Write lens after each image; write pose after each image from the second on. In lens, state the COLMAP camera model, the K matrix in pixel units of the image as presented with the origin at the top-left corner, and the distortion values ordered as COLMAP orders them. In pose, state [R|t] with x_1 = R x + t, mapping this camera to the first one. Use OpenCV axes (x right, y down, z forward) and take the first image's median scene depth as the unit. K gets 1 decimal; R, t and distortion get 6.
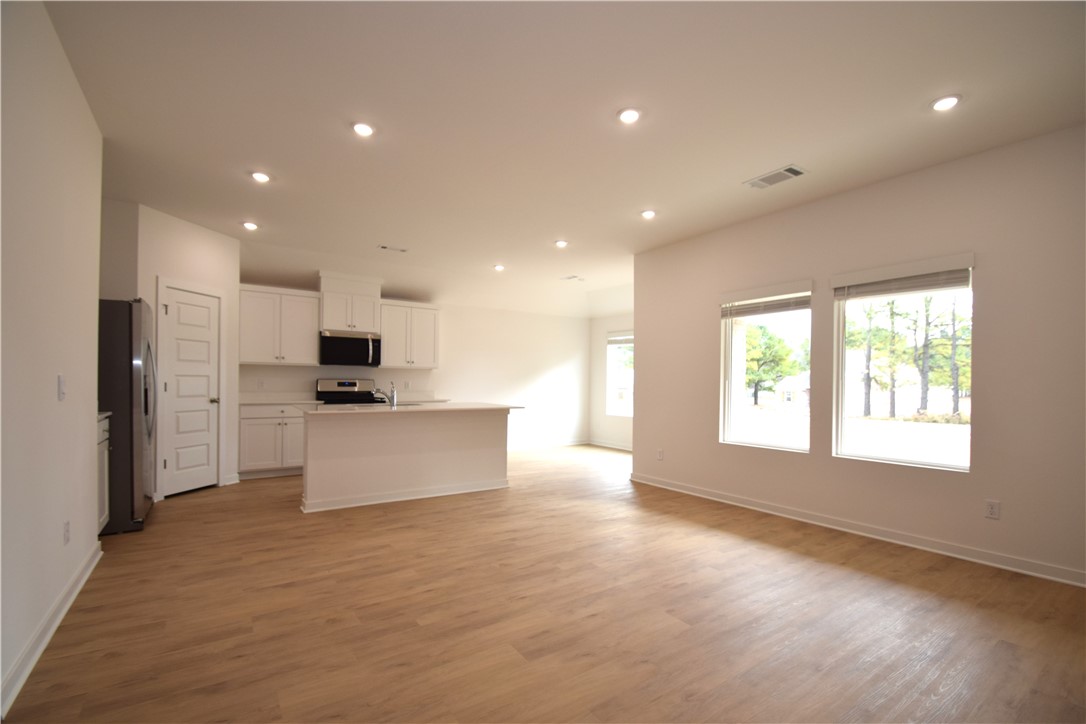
lens RADIAL K [[480.9, 0, 540.8], [0, 480.9, 382.8], [0, 0, 1]] dist [0.004126, -0.010592]
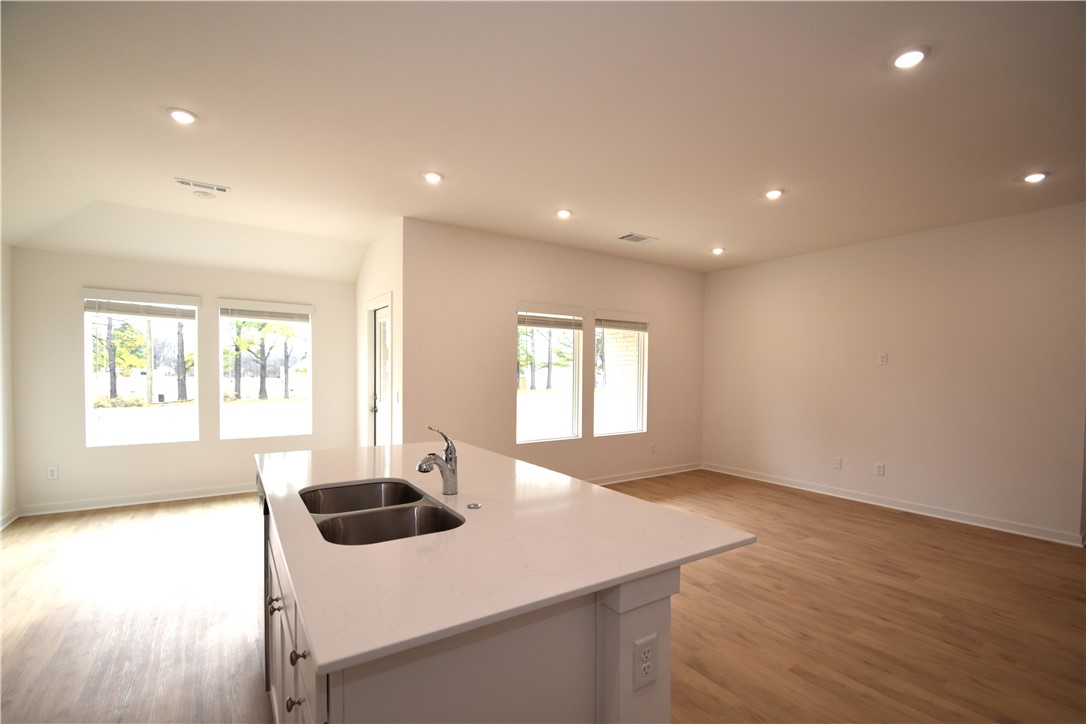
lens RADIAL K [[480.9, 0, 546.5], [0, 480.9, 381.9], [0, 0, 1]] dist [0.004126, -0.010592]
pose [[0.000144, -0.036919, 0.999318, -0.786957], [-0.008940, 0.999278, 0.036919, -0.059418], [-0.999960, -0.008939, -0.000186, 1.107630]]
